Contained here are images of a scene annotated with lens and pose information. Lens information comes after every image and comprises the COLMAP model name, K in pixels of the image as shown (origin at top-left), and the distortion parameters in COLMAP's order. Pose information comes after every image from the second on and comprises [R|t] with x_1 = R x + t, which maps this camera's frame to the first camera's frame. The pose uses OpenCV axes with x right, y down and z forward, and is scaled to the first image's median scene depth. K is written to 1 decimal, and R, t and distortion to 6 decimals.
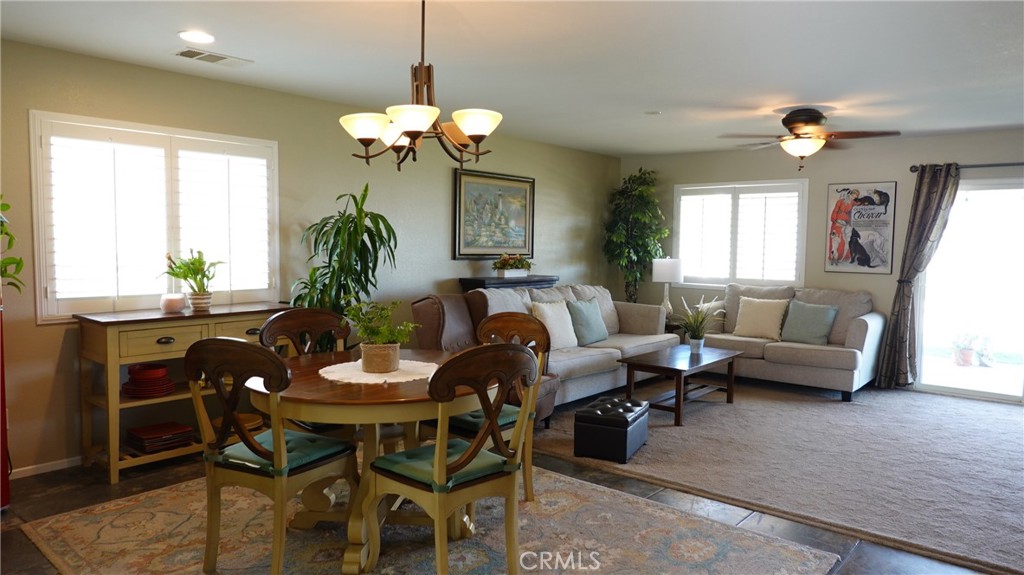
lens RADIAL K [[686.9, 0, 510.9], [0, 686.9, 291.3], [0, 0, 1]] dist [-0.004745, 0.000993]
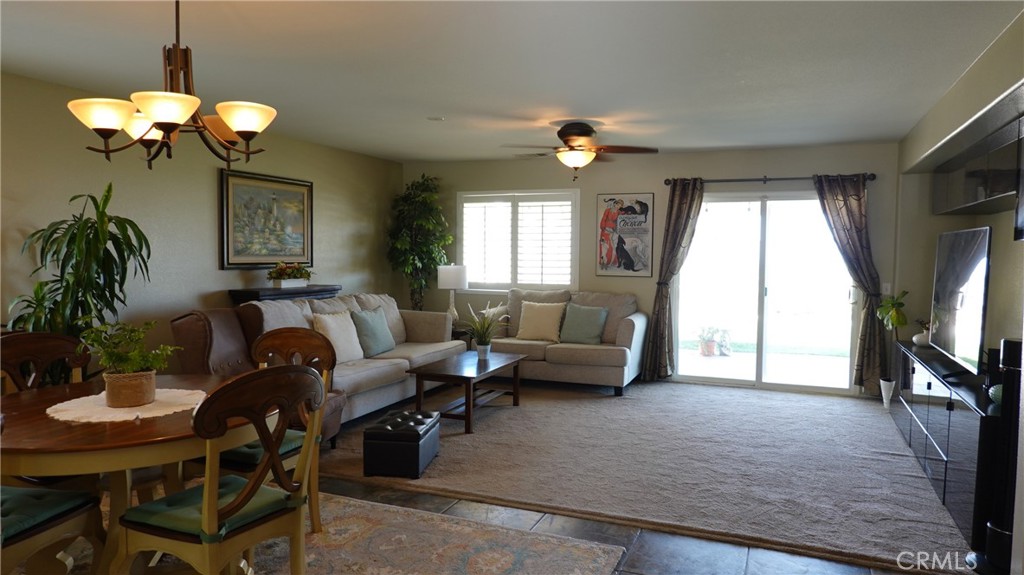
lens RADIAL K [[686.9, 0, 511.5], [0, 686.9, 288.2], [0, 0, 1]] dist [-0.004745, 0.000993]
pose [[0.950195, -0.022252, 0.310862, -0.002850], [0.026175, 0.999622, -0.008452, -0.005270], [-0.310556, 0.016168, 0.950417, 0.033544]]
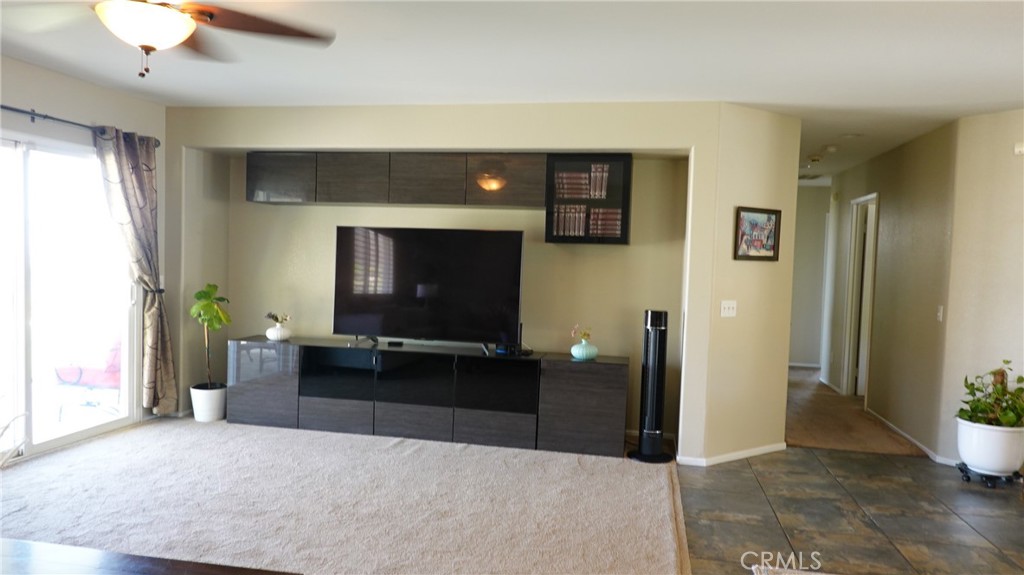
lens RADIAL K [[686.9, 0, 511.8], [0, 686.9, 285.5], [0, 0, 1]] dist [-0.004745, 0.000993]
pose [[-0.489081, -0.062254, 0.870014, -0.133487], [0.023731, 0.996131, 0.084619, -0.079047], [-0.871916, 0.062031, -0.485711, 1.242570]]
